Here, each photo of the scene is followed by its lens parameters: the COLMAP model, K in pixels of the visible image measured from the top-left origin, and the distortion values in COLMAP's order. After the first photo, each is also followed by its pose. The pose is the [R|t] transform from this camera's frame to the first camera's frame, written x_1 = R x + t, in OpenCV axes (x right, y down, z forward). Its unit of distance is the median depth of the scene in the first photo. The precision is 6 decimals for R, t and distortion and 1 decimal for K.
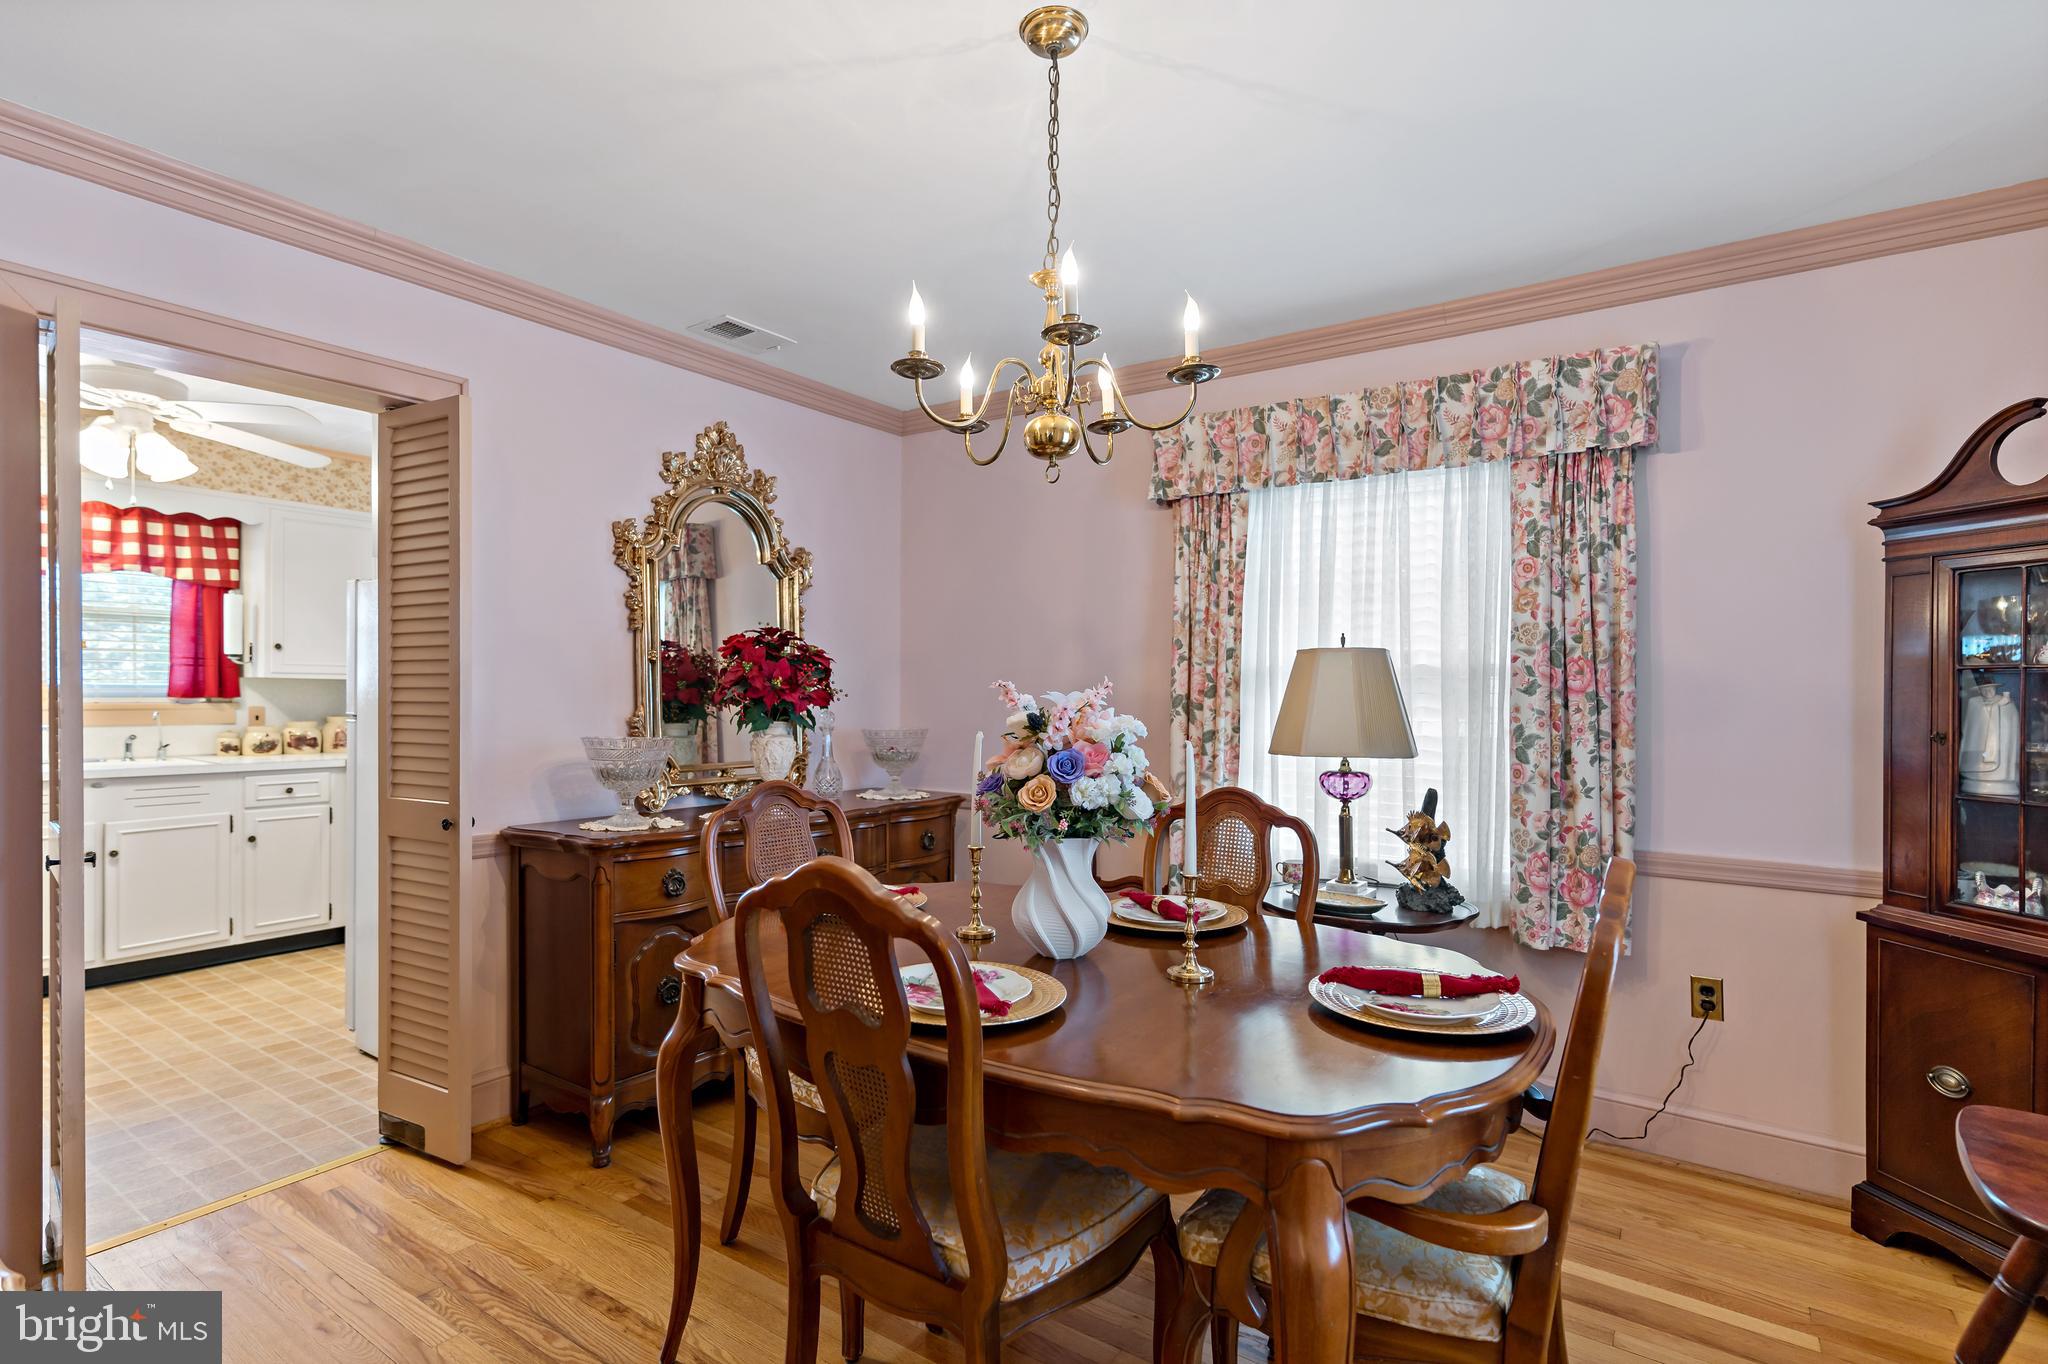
lens RADIAL K [[1008.5, 0, 1028.6], [0, 1008.5, 685.4], [0, 0, 1]] dist [0.019823, -0.000491]
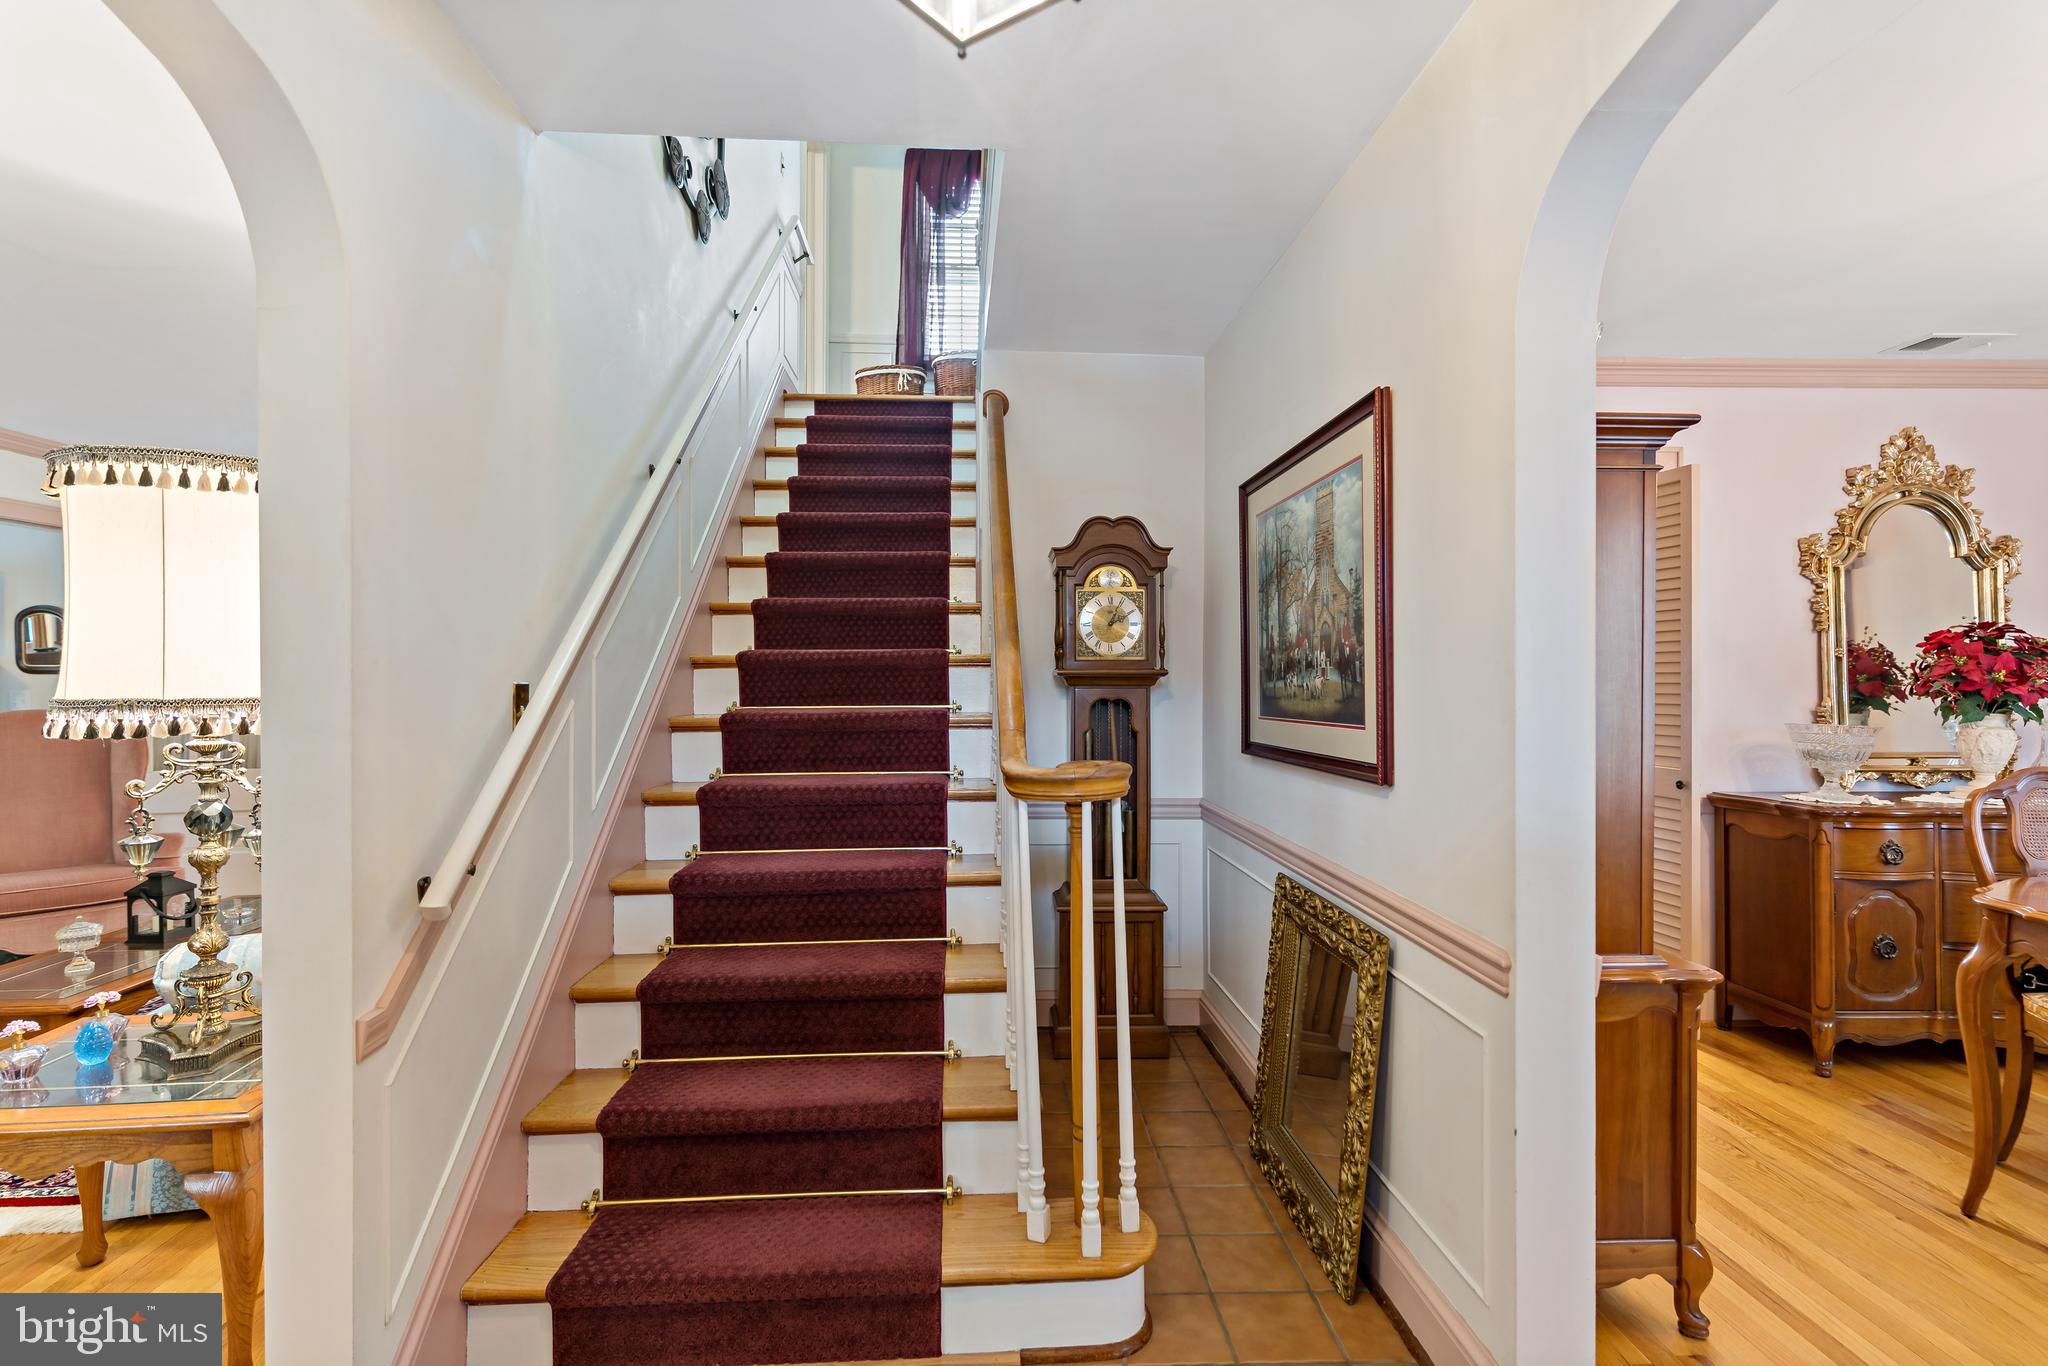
lens RADIAL K [[1008.5, 0, 1028.6], [0, 1008.5, 686.4], [0, 0, 1]] dist [0.019823, -0.000491]
pose [[0.622117, -0.003133, -0.782918, -0.044075], [0.011458, 0.999921, 0.005104, -0.008301], [0.782841, -0.012145, 0.622104, -0.412186]]
